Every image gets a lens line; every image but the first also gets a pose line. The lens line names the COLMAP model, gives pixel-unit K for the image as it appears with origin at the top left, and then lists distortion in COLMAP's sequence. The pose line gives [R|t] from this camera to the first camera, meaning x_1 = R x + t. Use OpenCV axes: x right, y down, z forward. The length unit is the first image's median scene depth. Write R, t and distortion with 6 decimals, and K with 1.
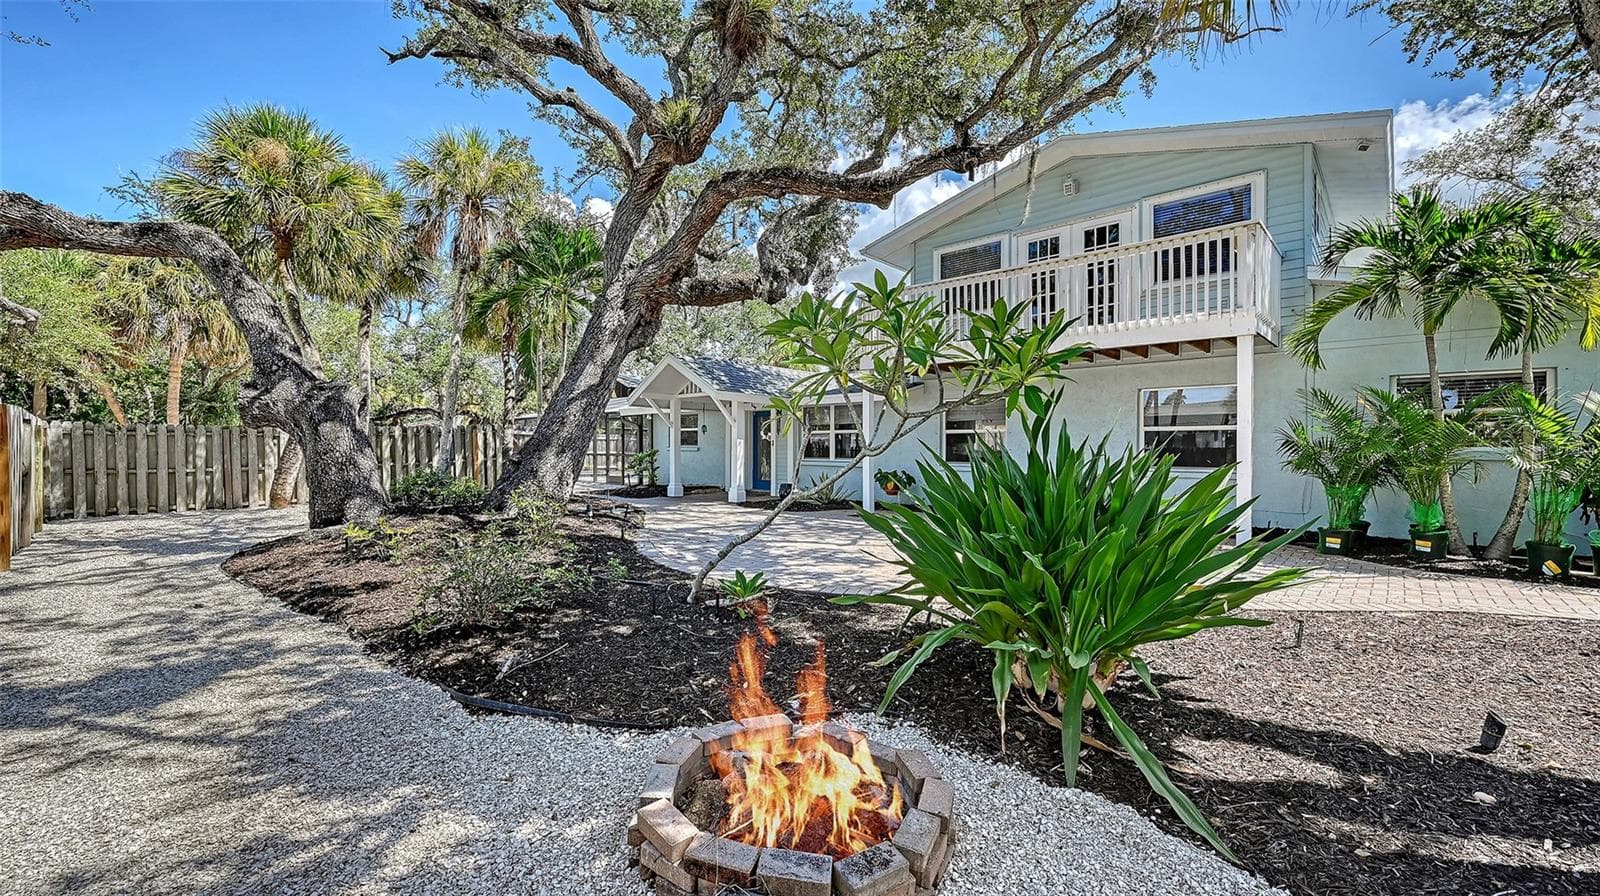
lens RADIAL K [[647.2, 0, 800.0], [0, 647.2, 448.0], [0, 0, 1]] dist [-0.000266, -0.000023]
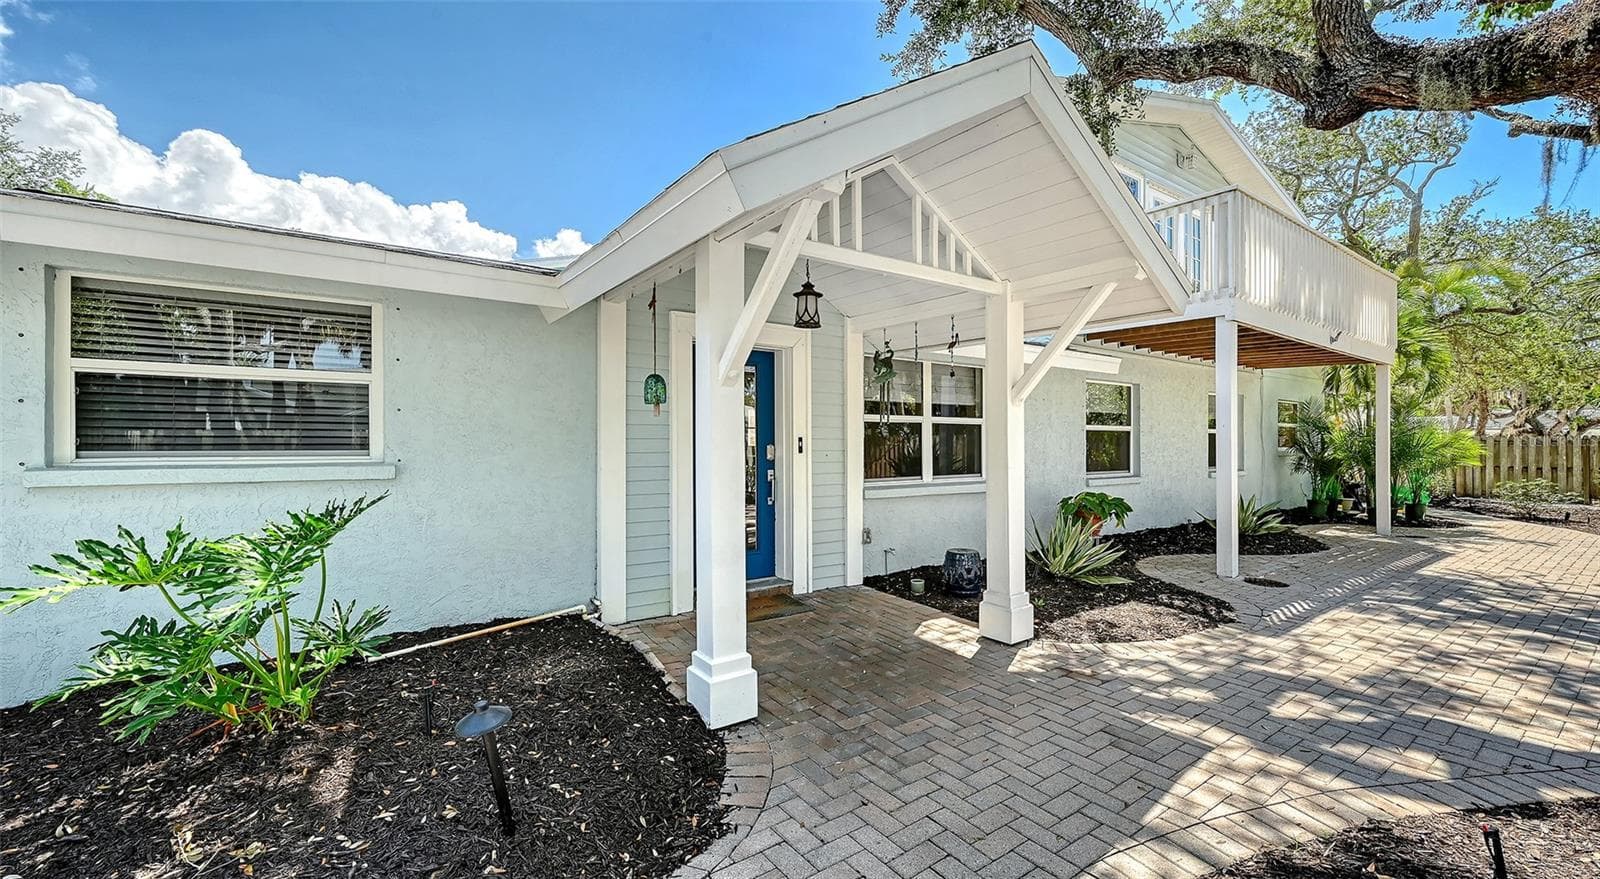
lens RADIAL K [[634.7, 0, 810.9], [0, 634.7, 424.4], [0, 0, 1]] dist [-0.000366, -0.000039]
pose [[0.198611, 0.007949, 0.980046, -0.549686], [-0.014963, 0.999875, -0.005077, -0.024123], [-0.979964, -0.013656, 0.198705, 1.335583]]
